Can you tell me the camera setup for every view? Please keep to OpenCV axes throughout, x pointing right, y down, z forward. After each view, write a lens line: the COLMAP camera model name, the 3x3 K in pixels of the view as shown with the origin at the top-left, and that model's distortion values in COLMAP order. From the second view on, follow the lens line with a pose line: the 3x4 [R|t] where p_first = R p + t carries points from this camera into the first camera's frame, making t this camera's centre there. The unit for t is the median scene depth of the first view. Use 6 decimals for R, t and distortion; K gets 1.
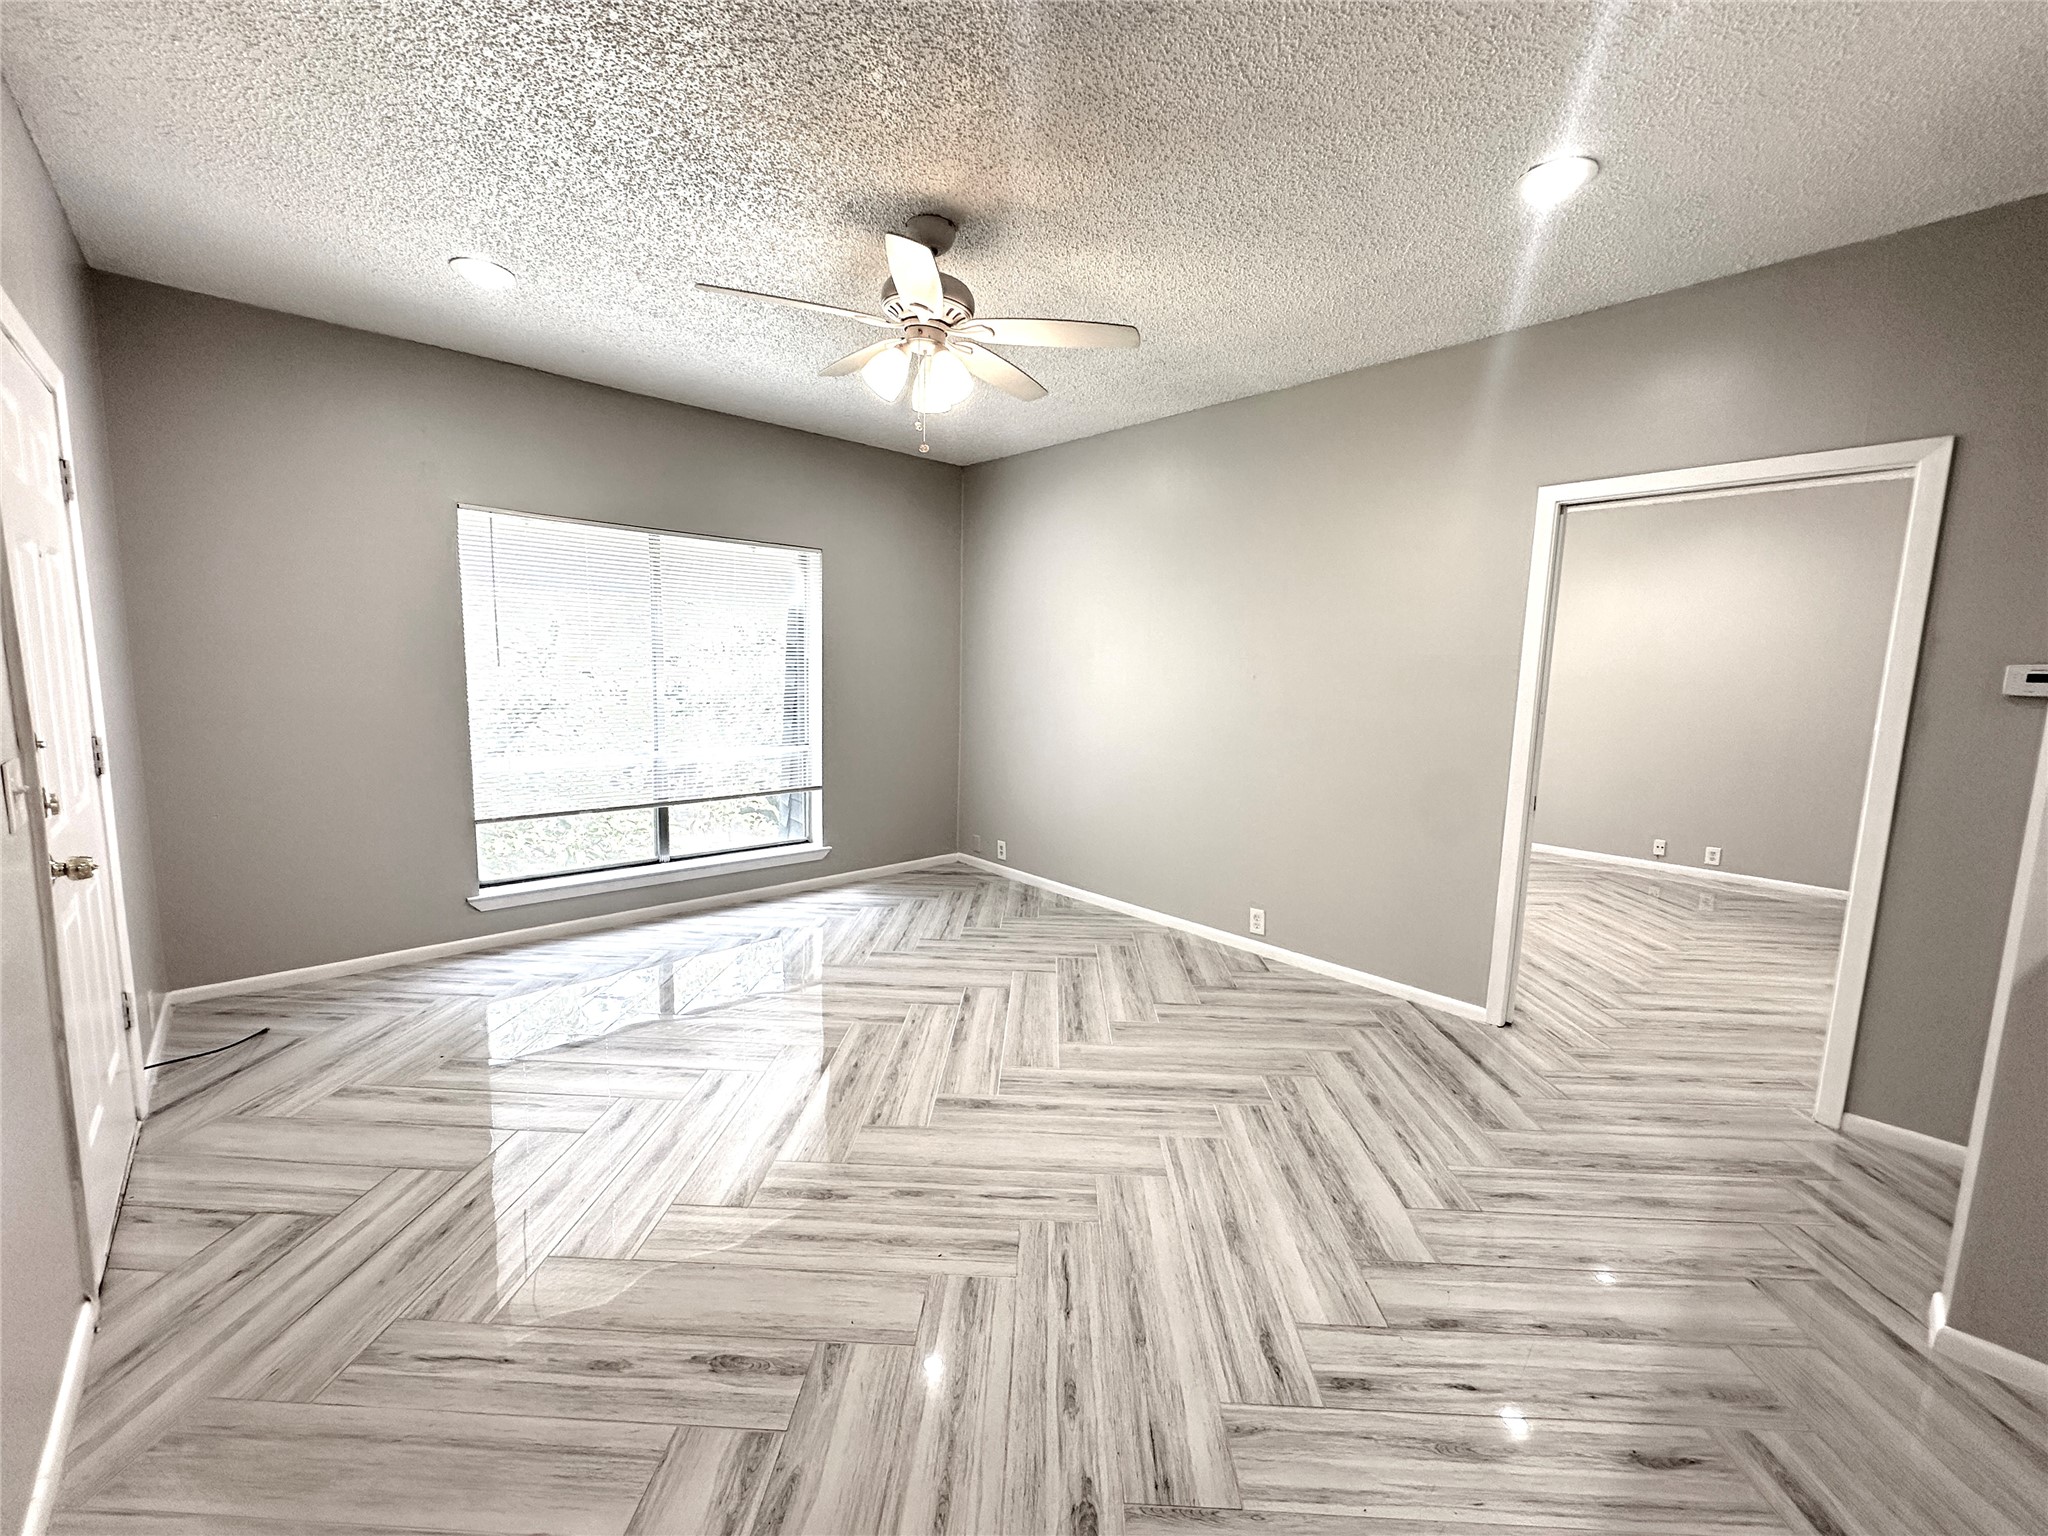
lens RADIAL K [[817.7, 0, 1022.5], [0, 817.7, 764.5], [0, 0, 1]] dist [-0.005377, 0.001783]
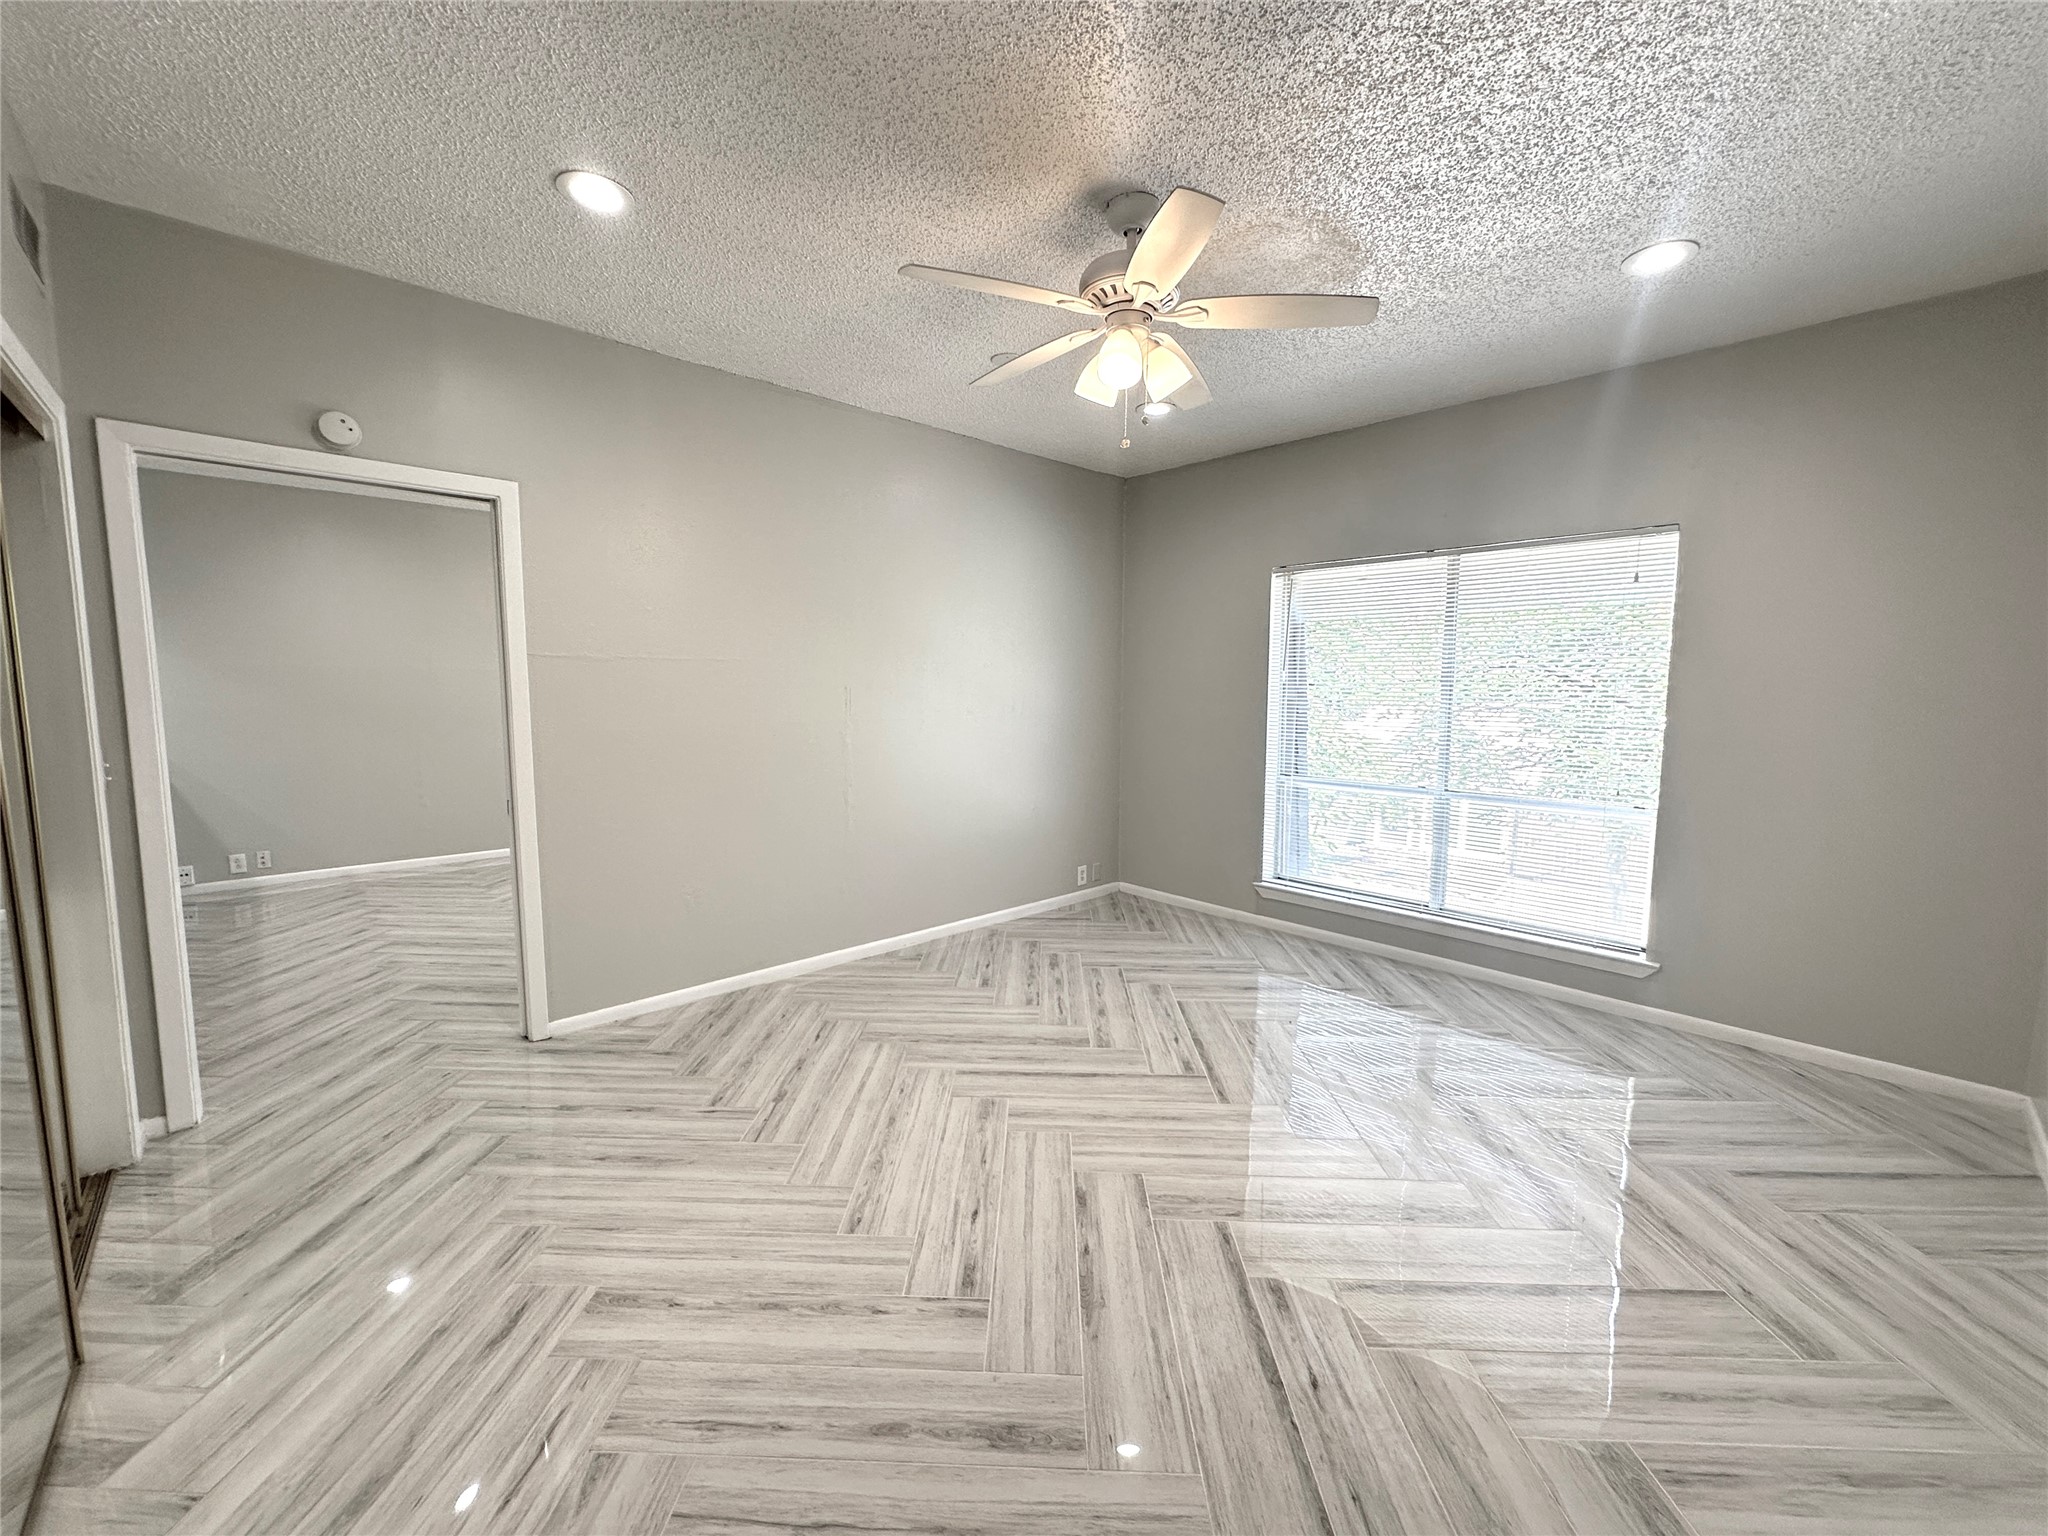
lens RADIAL K [[817.7, 0, 1018.5], [0, 817.7, 757.9], [0, 0, 1]] dist [-0.005377, 0.001783]
pose [[0.004058, 0.076362, -0.997072, 0.876530], [-0.134790, 0.988023, 0.075120, -0.093244], [0.990866, 0.134091, 0.014302, 0.867433]]
